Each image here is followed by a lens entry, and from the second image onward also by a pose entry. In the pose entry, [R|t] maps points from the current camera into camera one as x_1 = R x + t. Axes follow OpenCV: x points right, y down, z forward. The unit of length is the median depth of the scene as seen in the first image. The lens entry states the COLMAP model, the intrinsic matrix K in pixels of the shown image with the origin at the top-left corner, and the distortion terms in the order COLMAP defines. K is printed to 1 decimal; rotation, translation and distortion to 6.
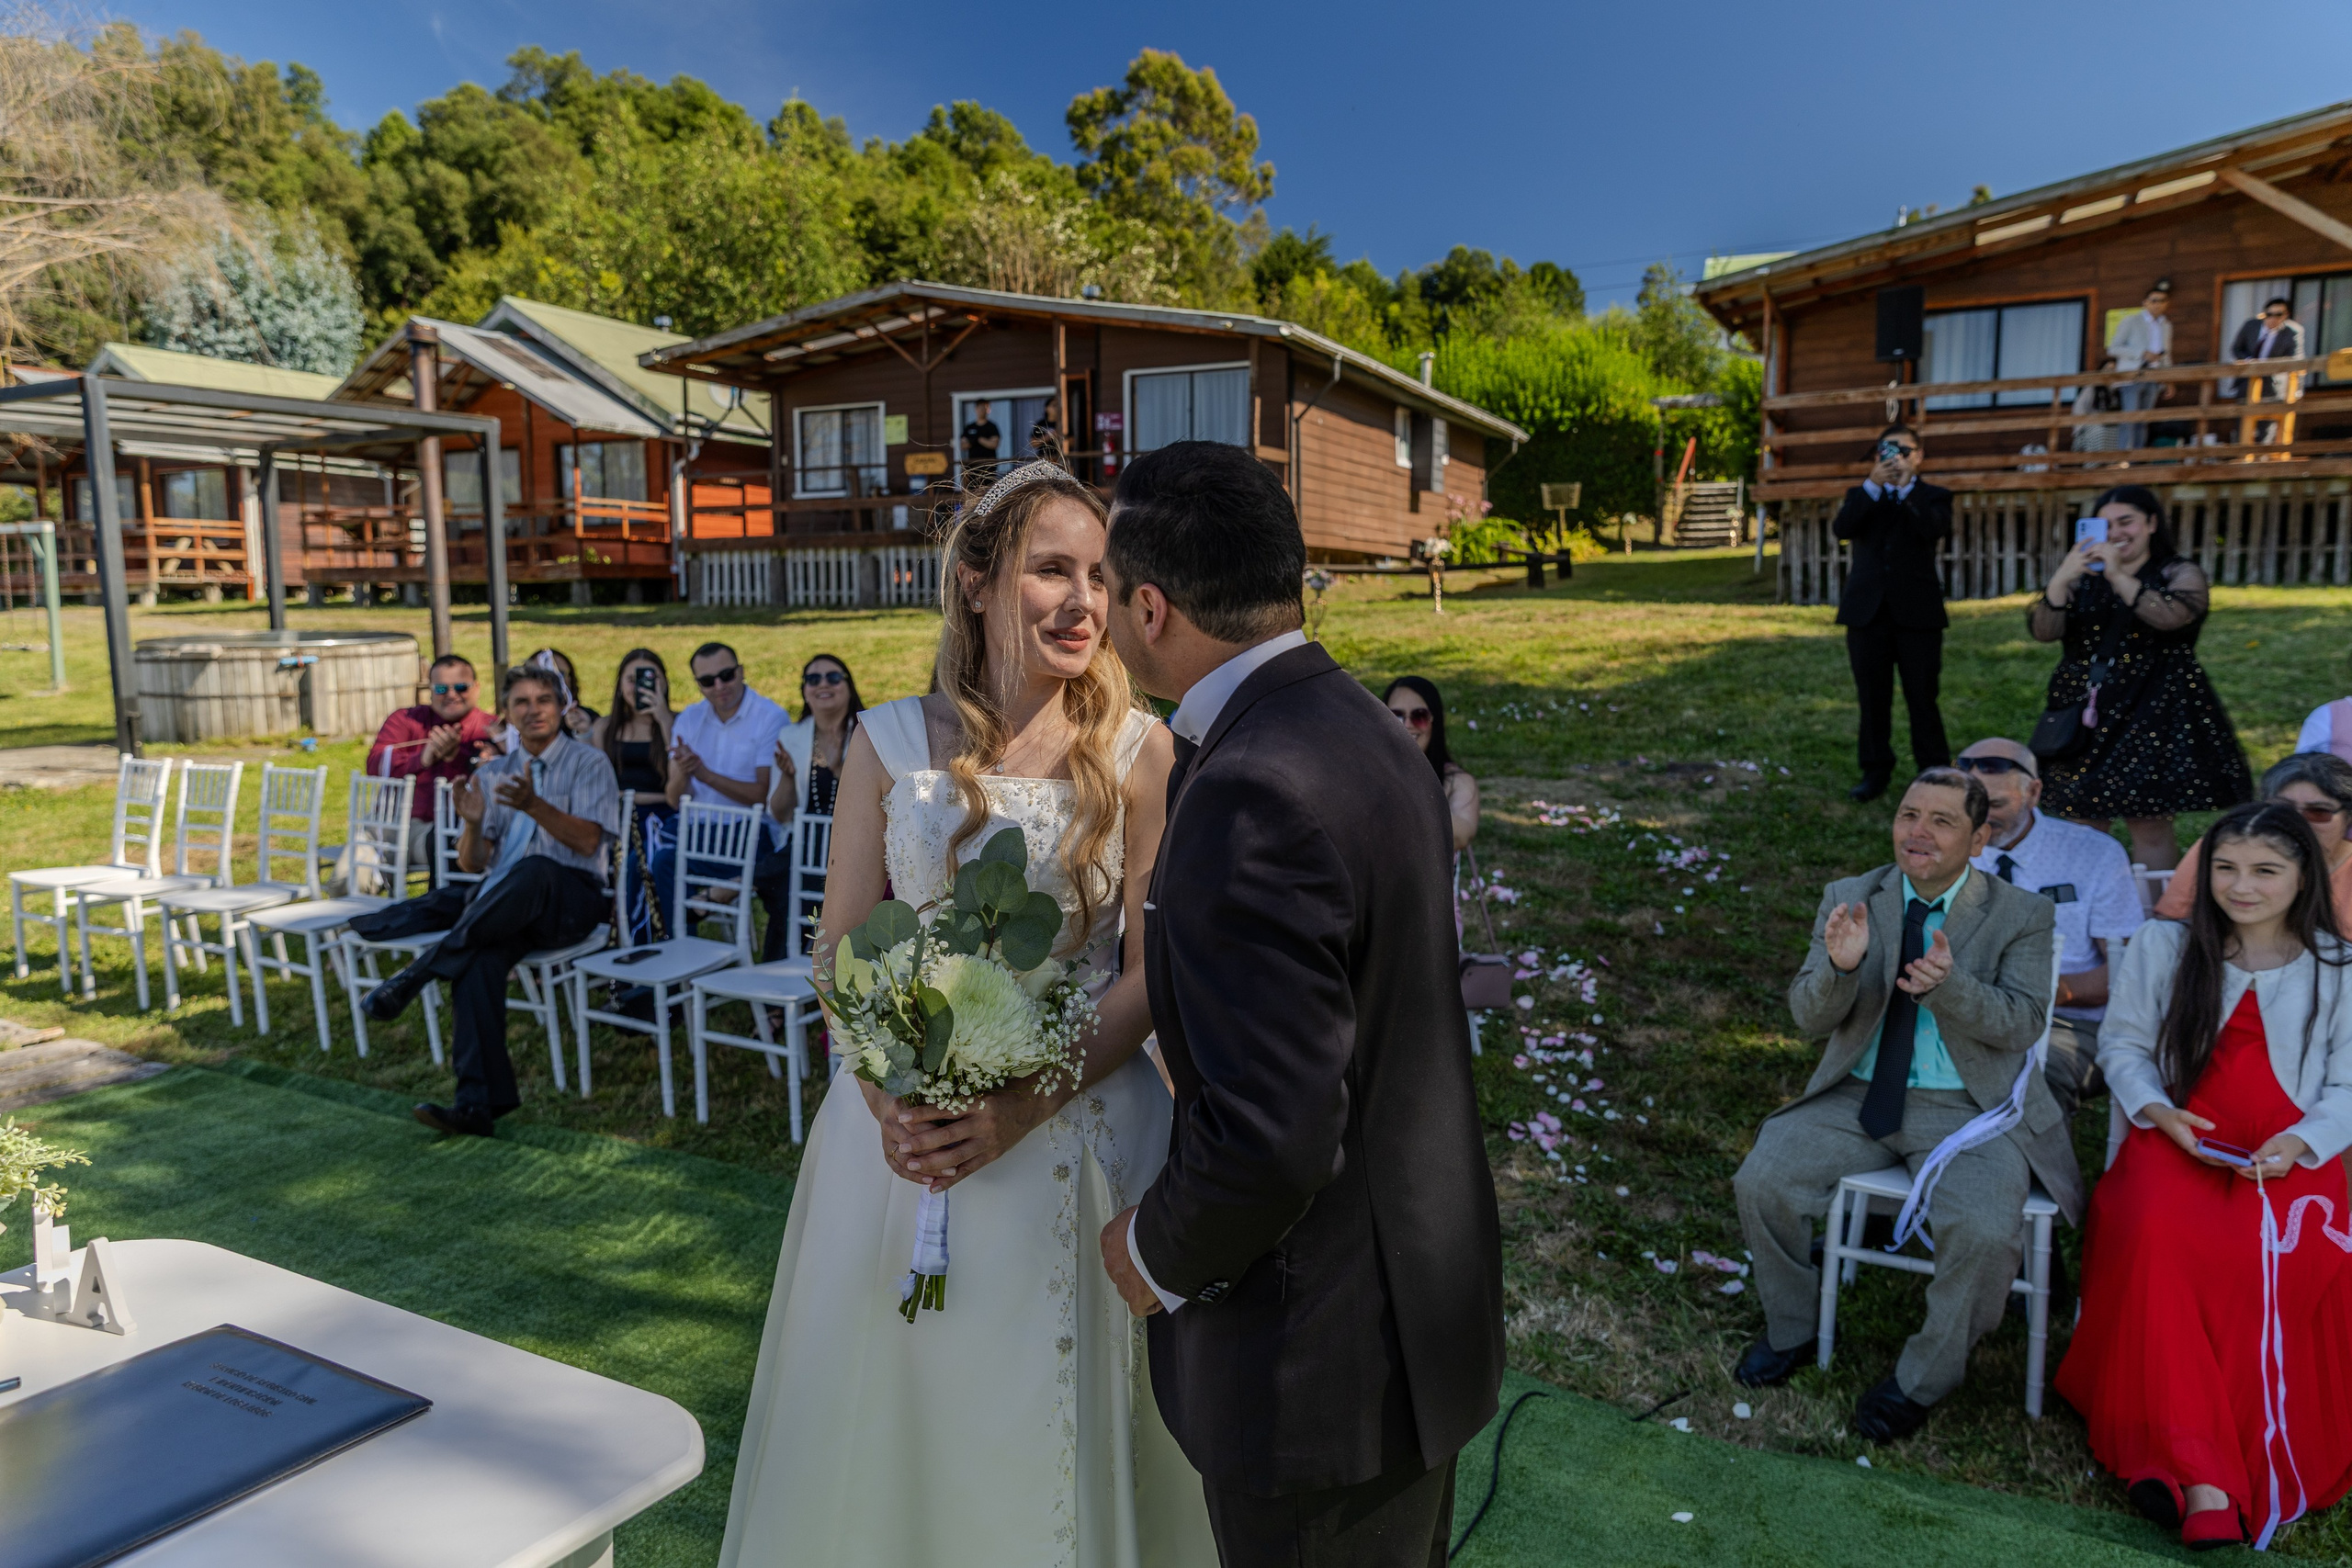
lens RADIAL K [[1556.9, 0, 1169.6], [0, 1556.9, 779.8], [0, 0, 1]] dist [0.009197, -0.001703]
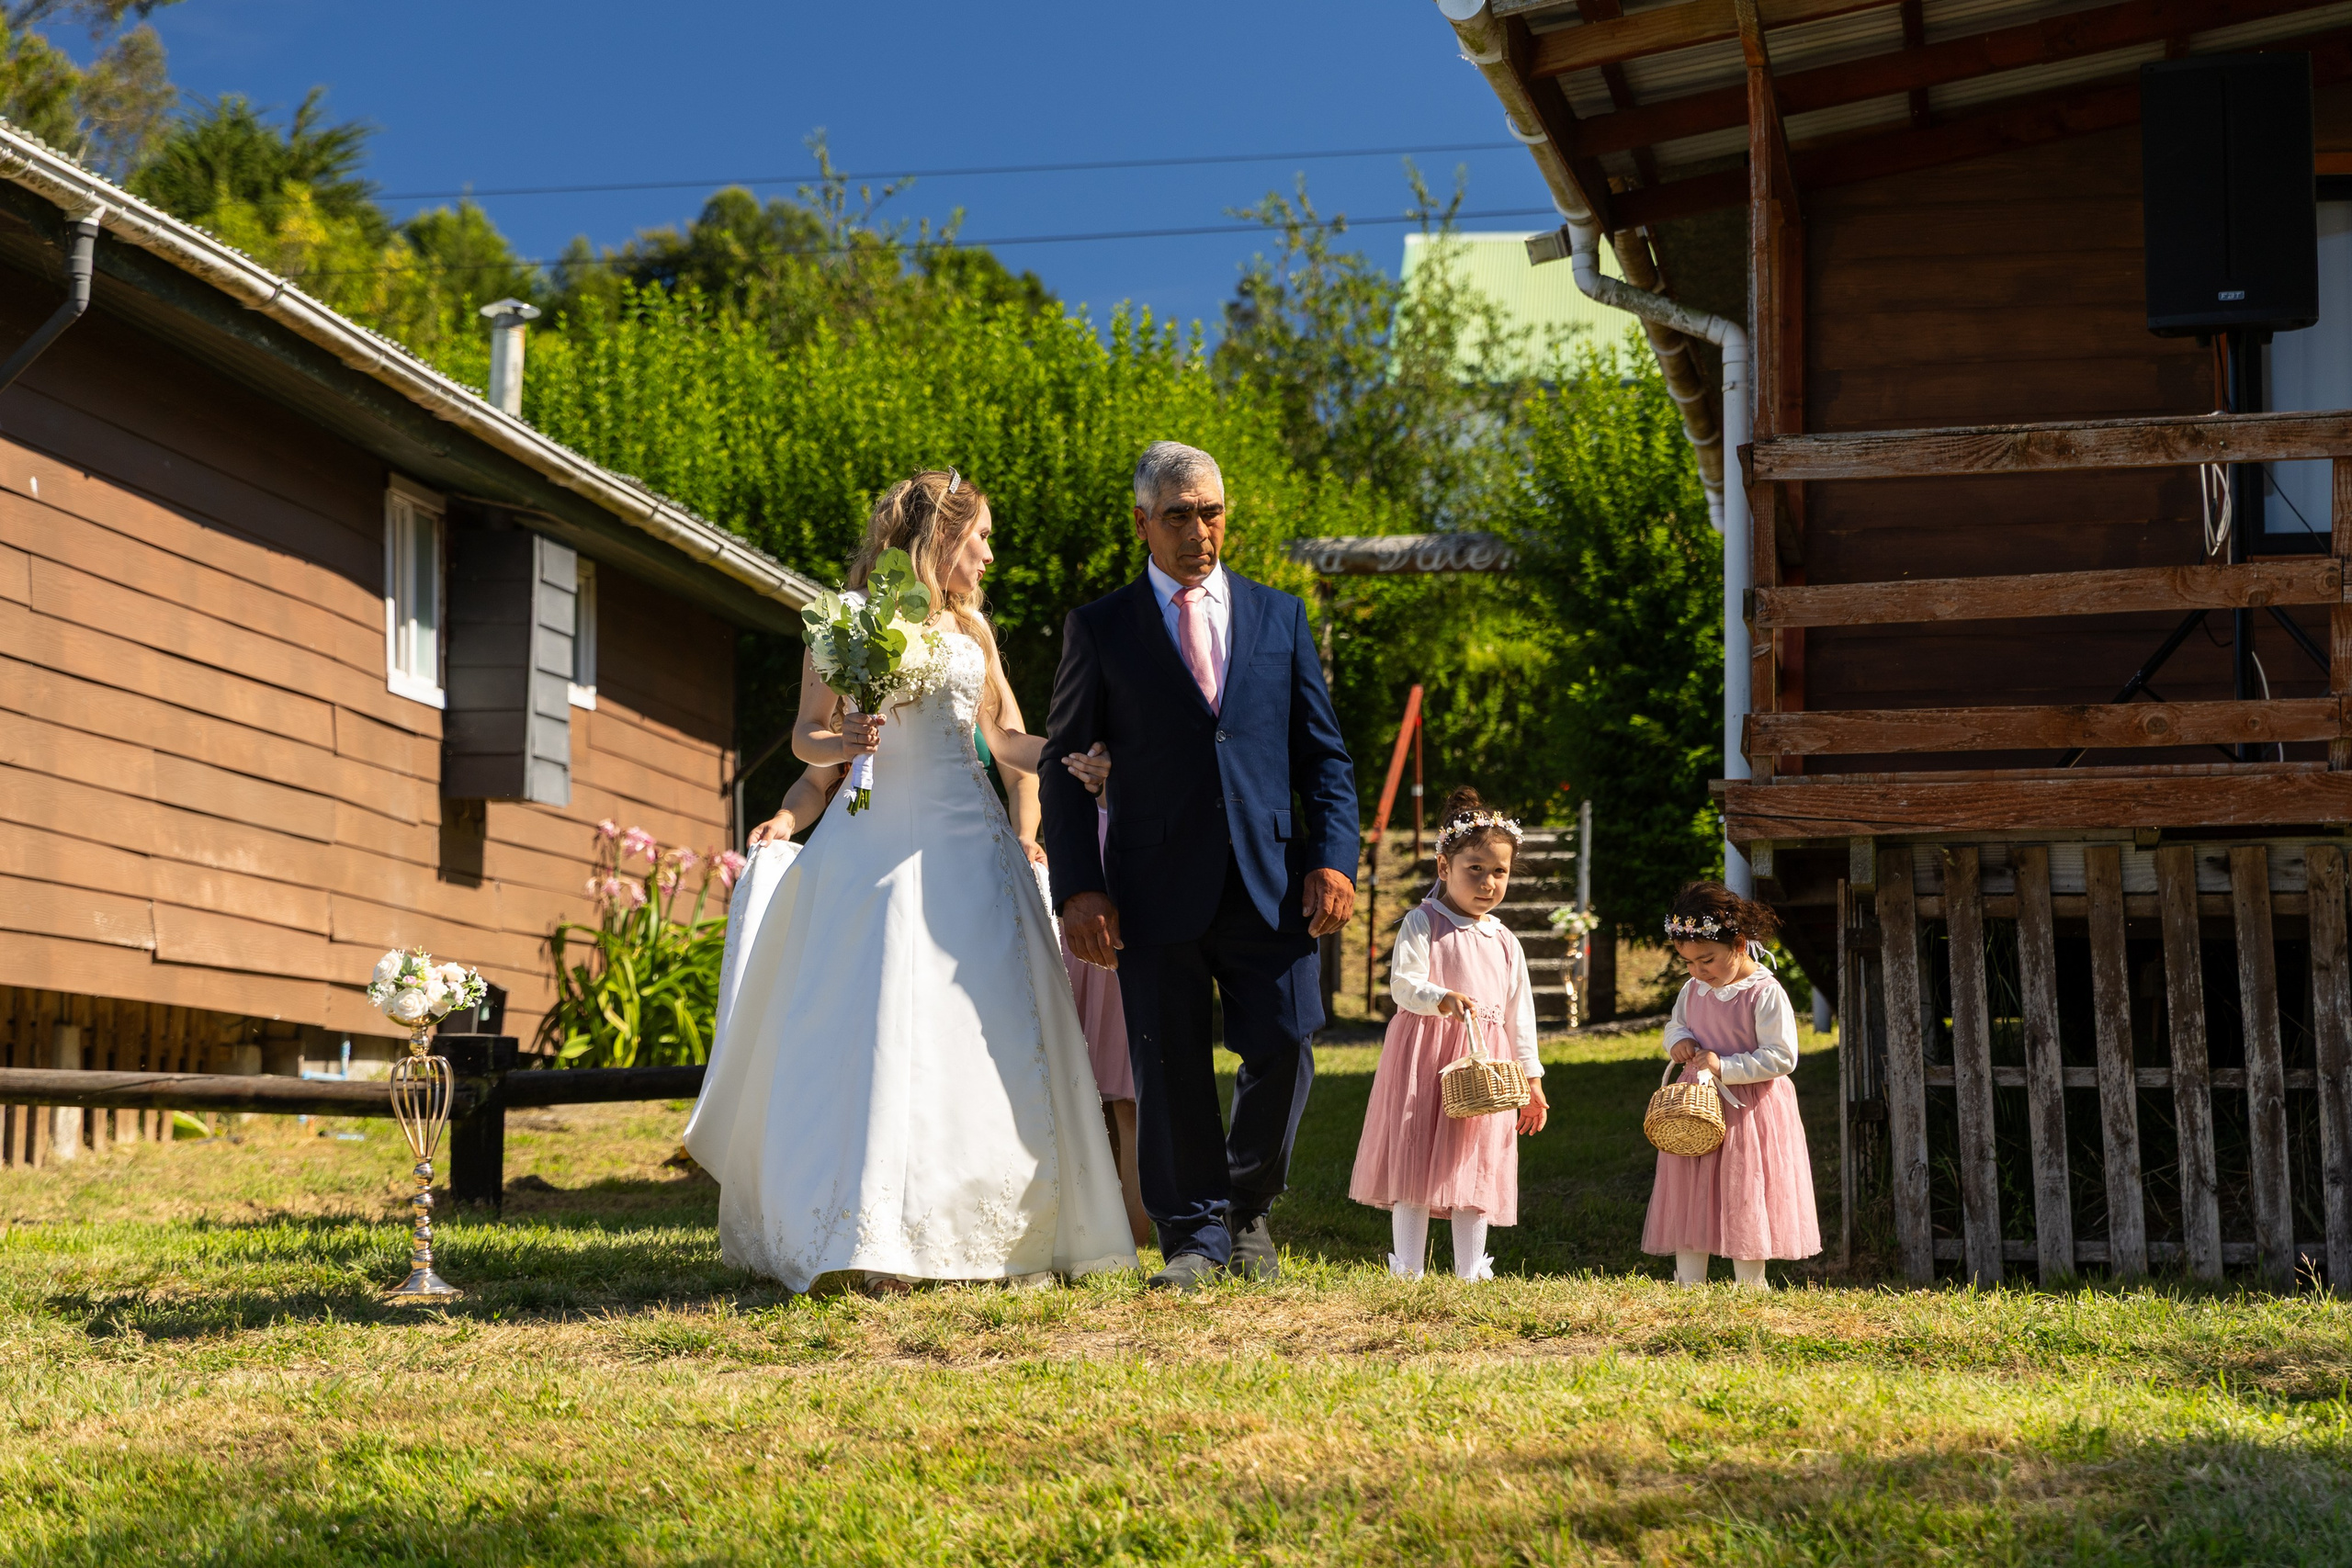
lens RADIAL K [[4463.6, 0, 1177.4], [0, 4463.6, 786.6], [0, 0, 1]] dist [0.025325, 0.000000]
pose [[0.961421, 0.034866, 0.272864, 0.065282], [0.020529, 0.980074, -0.197567, -0.033582], [-0.274315, 0.195546, 0.941548, 0.244343]]
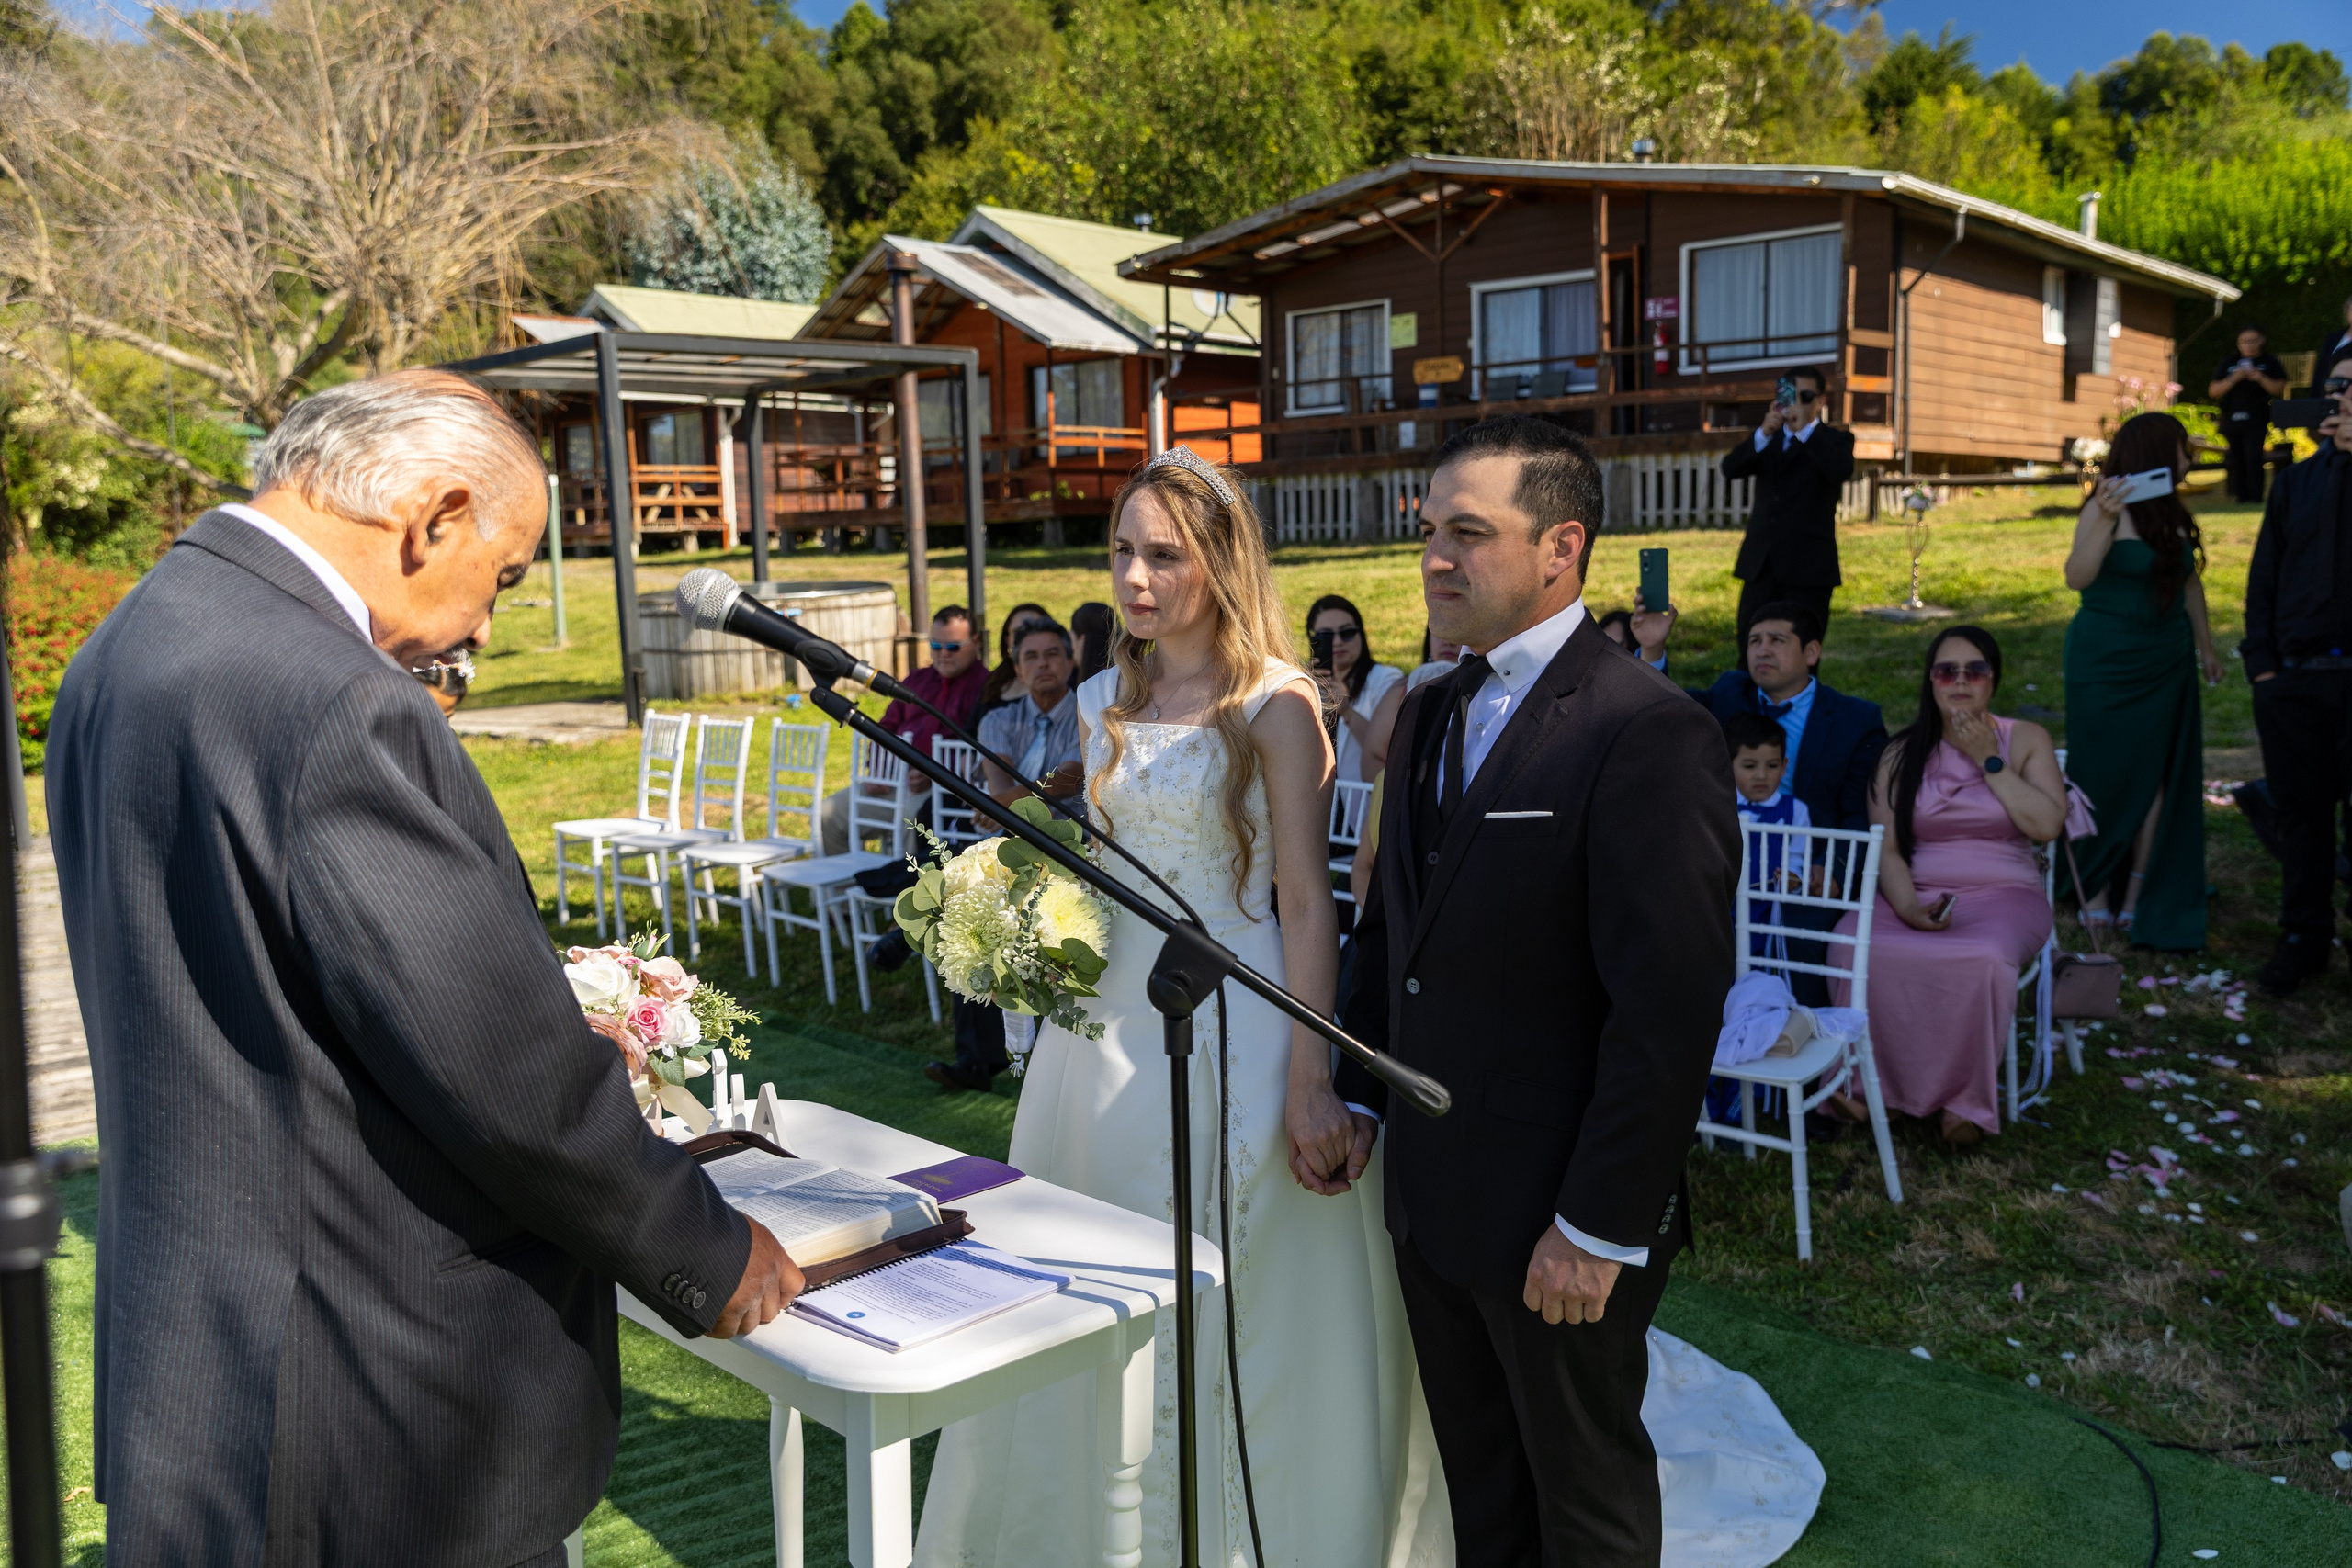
lens RADIAL K [[1887.4, 0, 1180.2], [0, 1887.4, 790.8], [0, 0, 1]] dist [-0.011435, 0.021975]
pose [[0.958247, 0.015197, -0.285539, 0.004874], [-0.008268, 0.999642, 0.025458, 0.000655], [0.285823, -0.022034, 0.958029, -0.023791]]
